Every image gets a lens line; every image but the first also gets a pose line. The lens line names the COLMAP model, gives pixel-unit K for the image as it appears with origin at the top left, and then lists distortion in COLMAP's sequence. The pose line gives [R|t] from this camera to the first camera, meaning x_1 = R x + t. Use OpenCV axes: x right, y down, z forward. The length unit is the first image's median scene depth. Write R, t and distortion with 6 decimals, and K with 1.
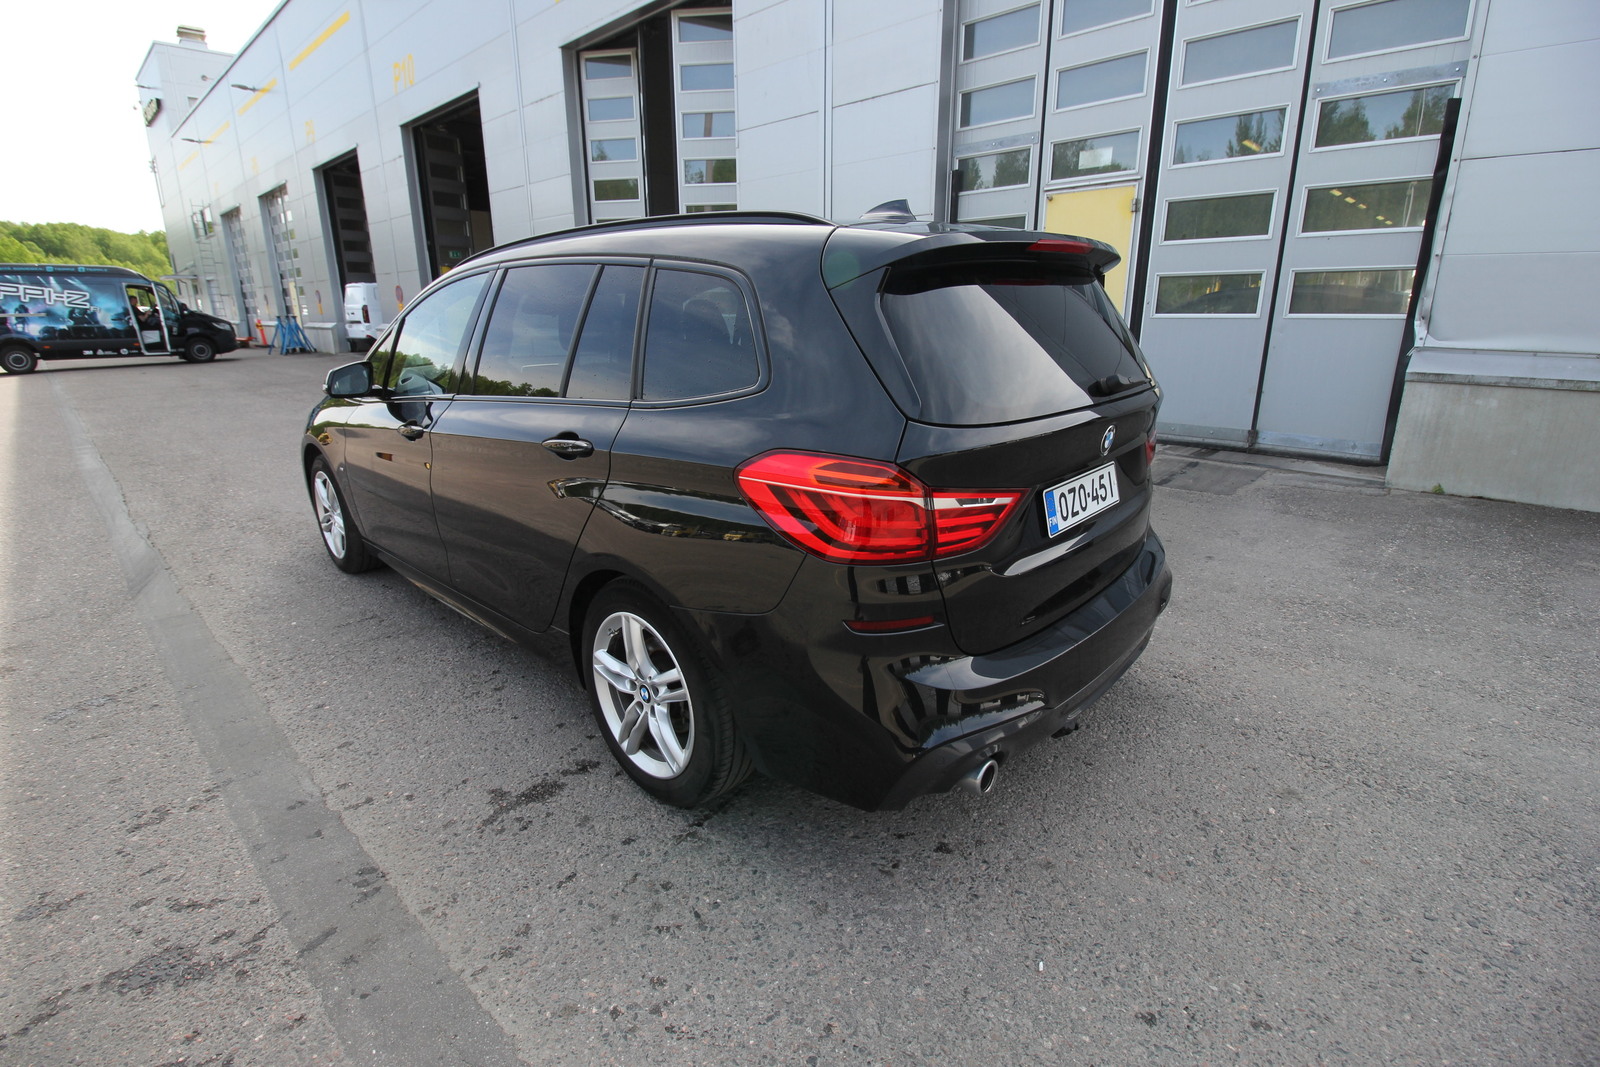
lens RADIAL K [[738.3, 0, 799.6], [0, 738.3, 513.2], [0, 0, 1]] dist [-0.010109, -0.004613]
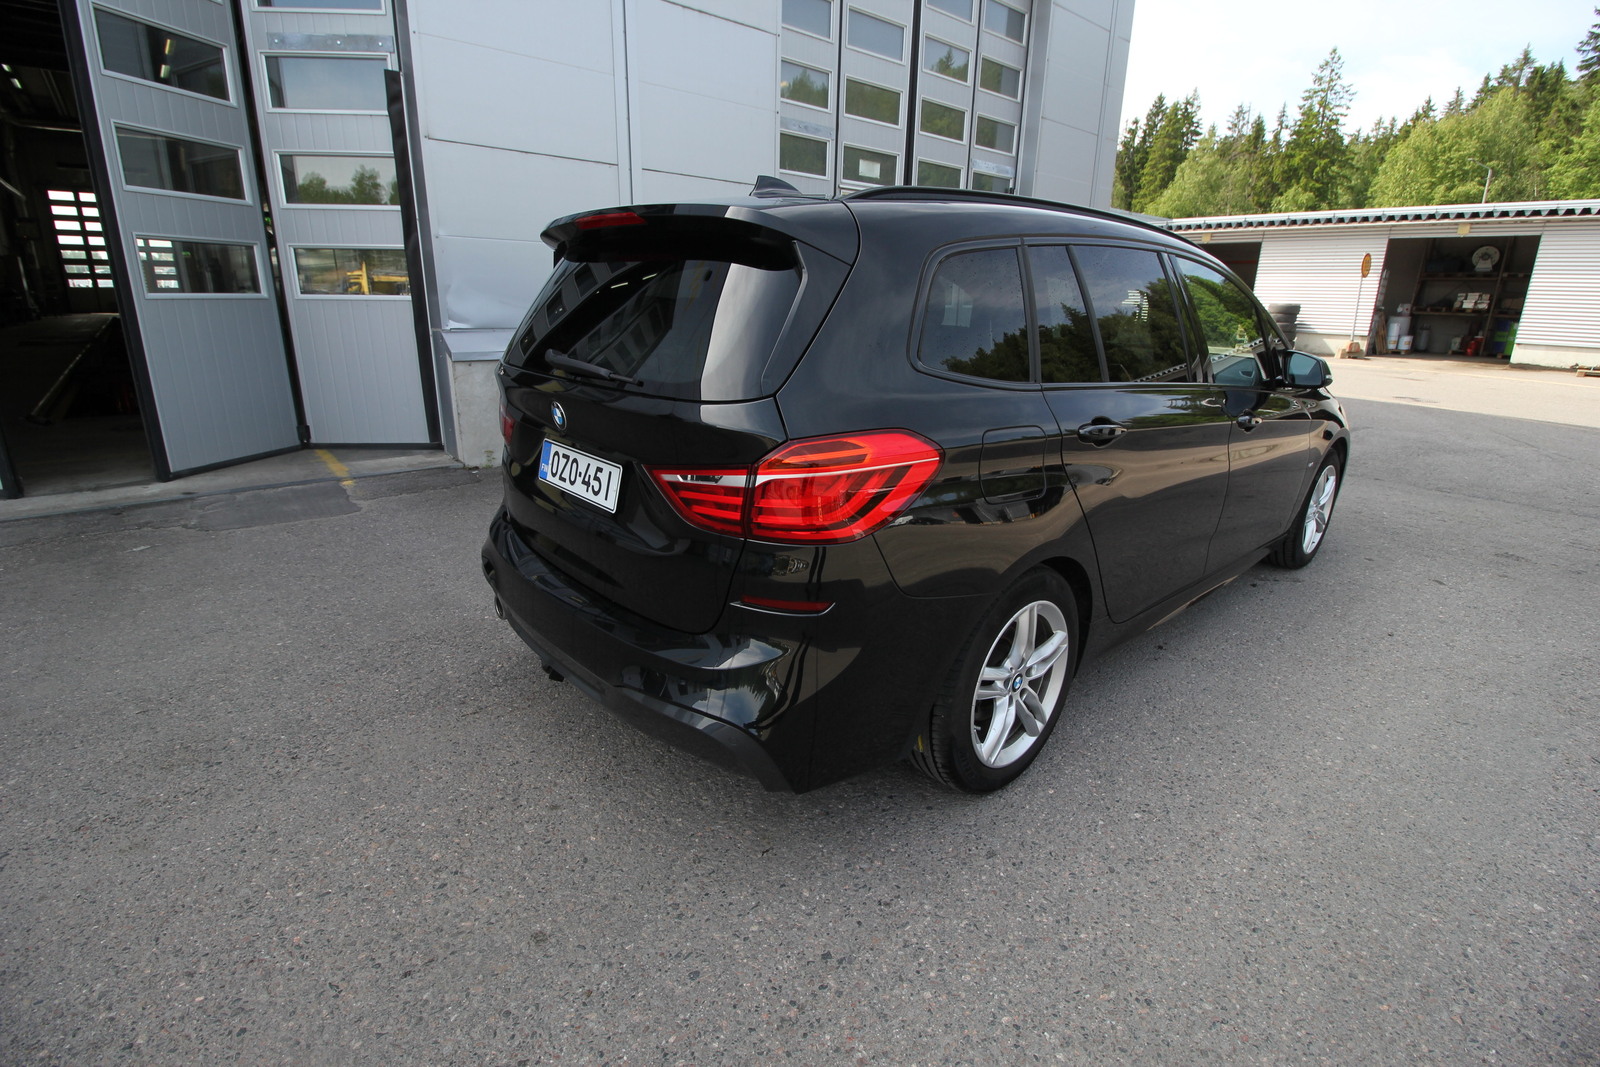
lens RADIAL K [[738.3, 0, 799.6], [0, 738.3, 513.2], [0, 0, 1]] dist [-0.010109, -0.004613]
pose [[0.092619, -0.271581, 0.957948, -0.312798], [0.244744, 0.938777, 0.242483, -0.100542], [-0.965154, 0.211993, 0.153417, 0.373921]]
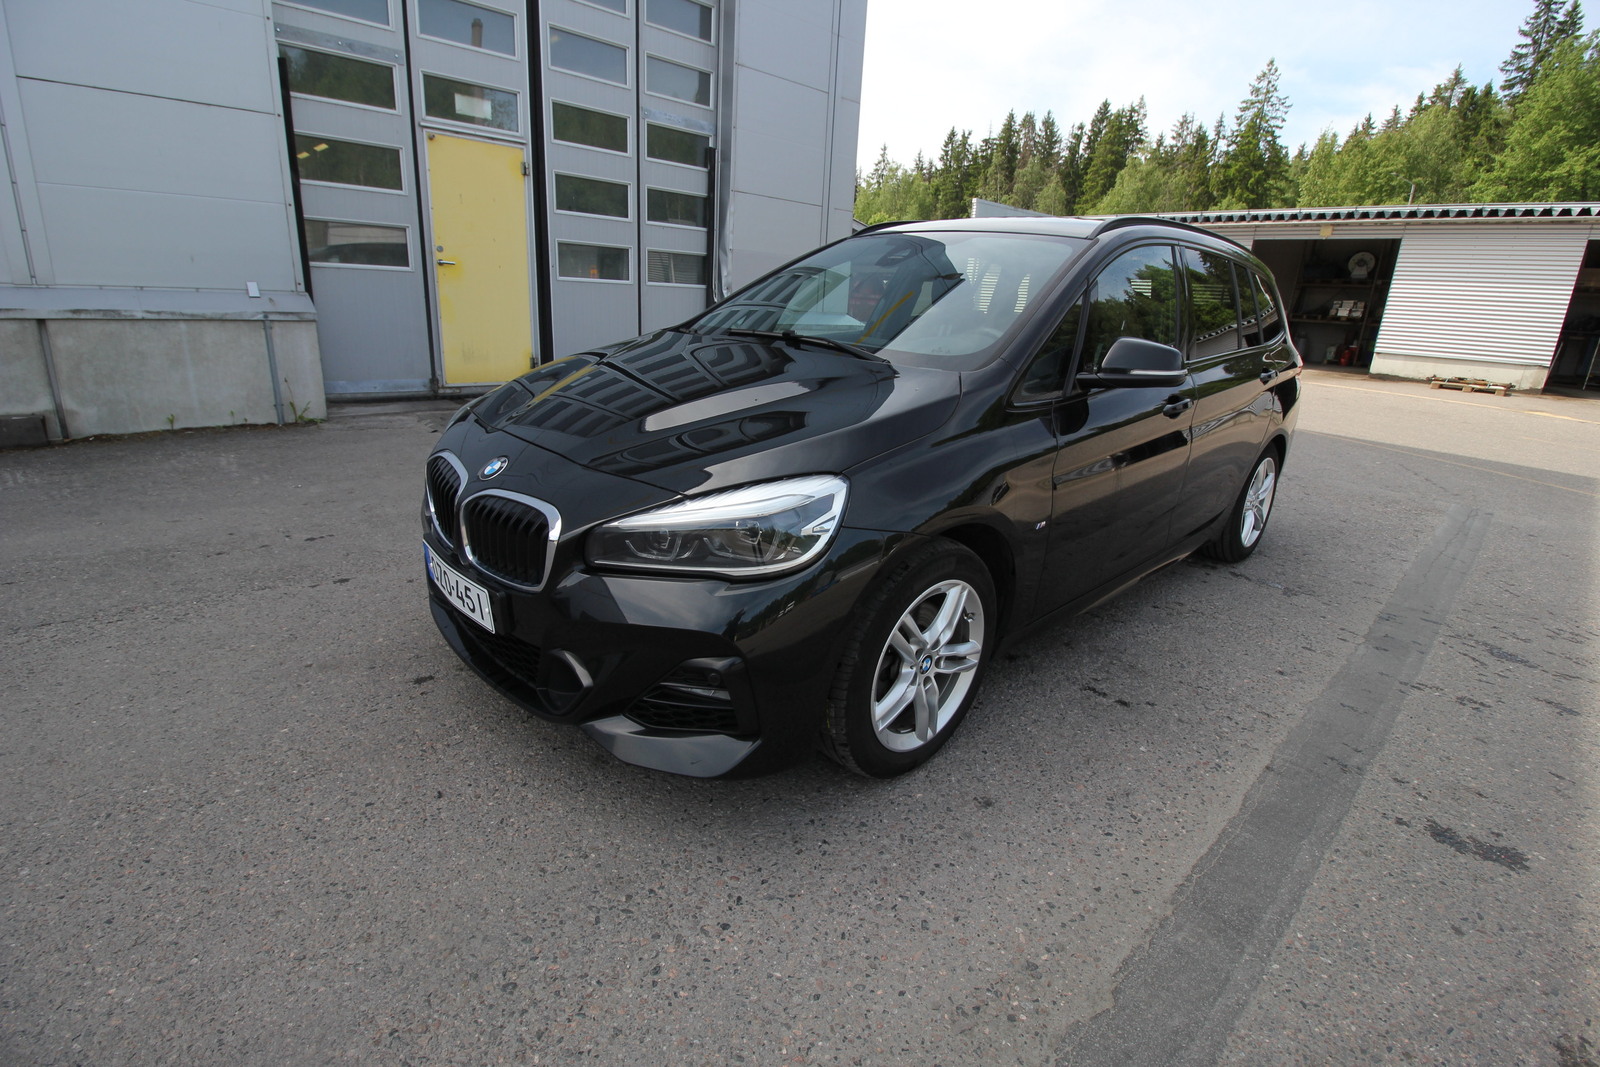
lens RADIAL K [[738.3, 0, 799.6], [0, 738.3, 513.2], [0, 0, 1]] dist [-0.010109, -0.004613]
pose [[0.055715, -0.271931, 0.960703, -0.224979], [0.216535, 0.942588, 0.254245, -0.048936], [-0.974684, 0.193861, 0.111399, 0.208939]]
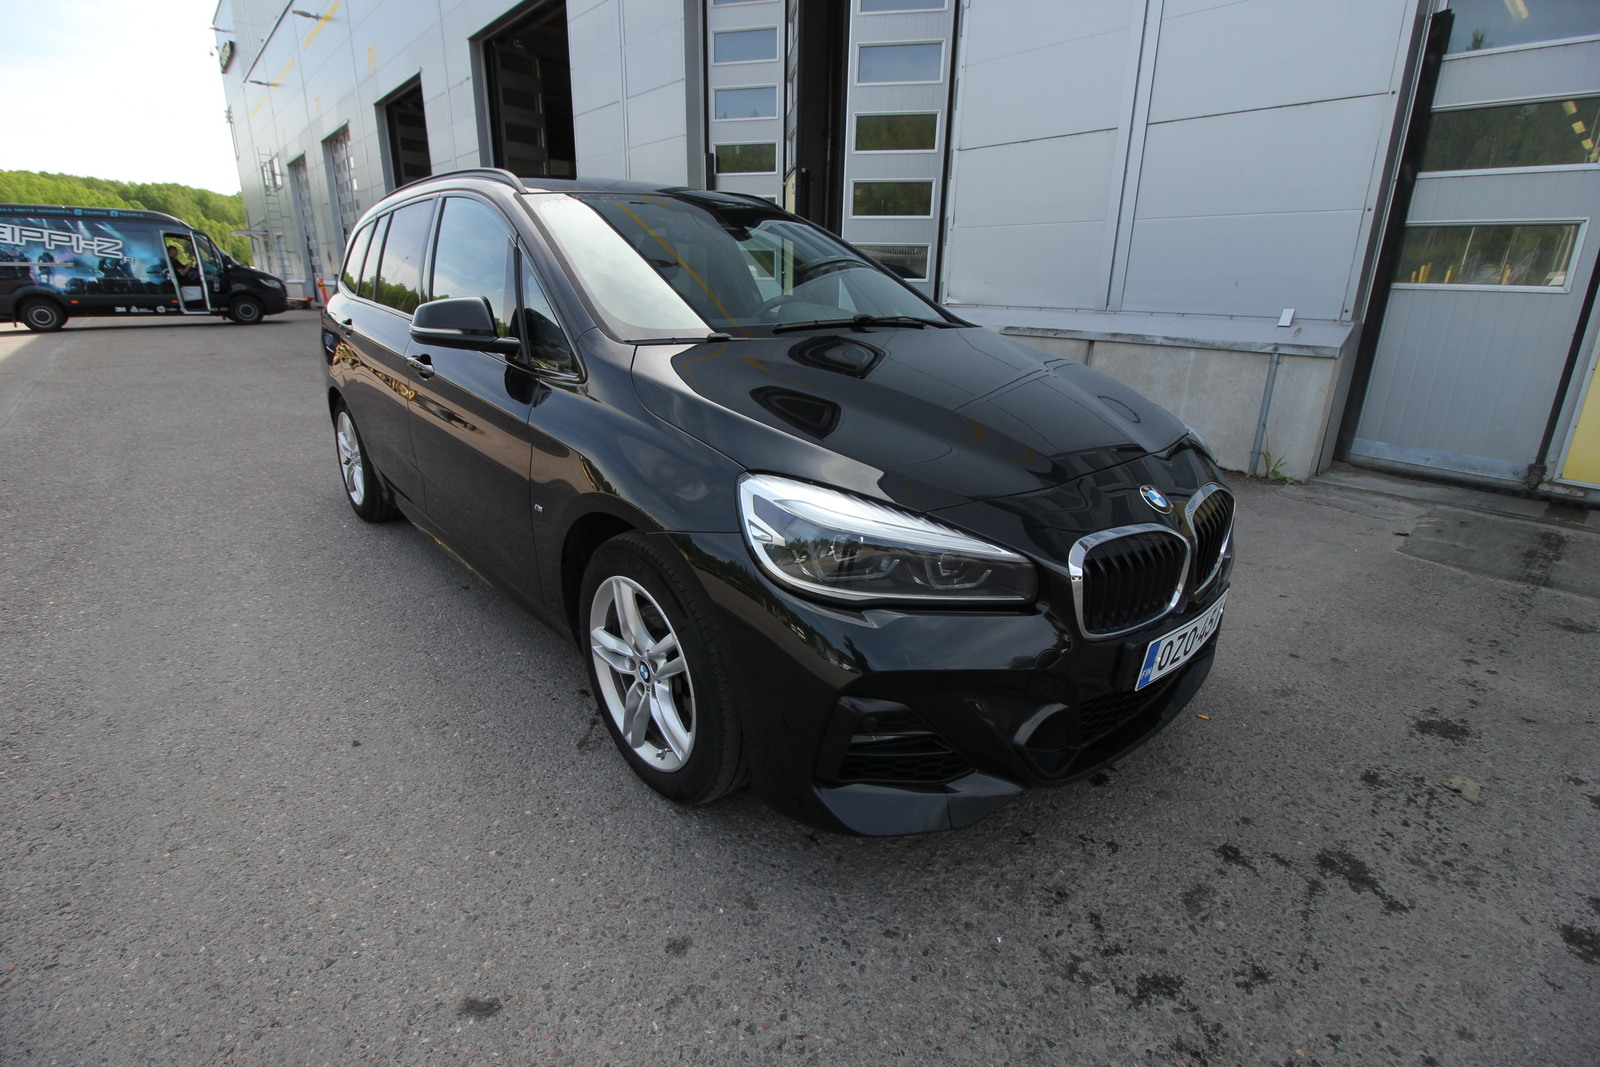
lens RADIAL K [[738.3, 0, 799.6], [0, 738.3, 513.2], [0, 0, 1]] dist [-0.010109, -0.004613]
pose [[0.995847, 0.048038, -0.077337, -0.079901], [-0.045542, 0.998393, 0.033720, -0.041466], [0.078833, -0.030058, 0.996435, 0.177582]]
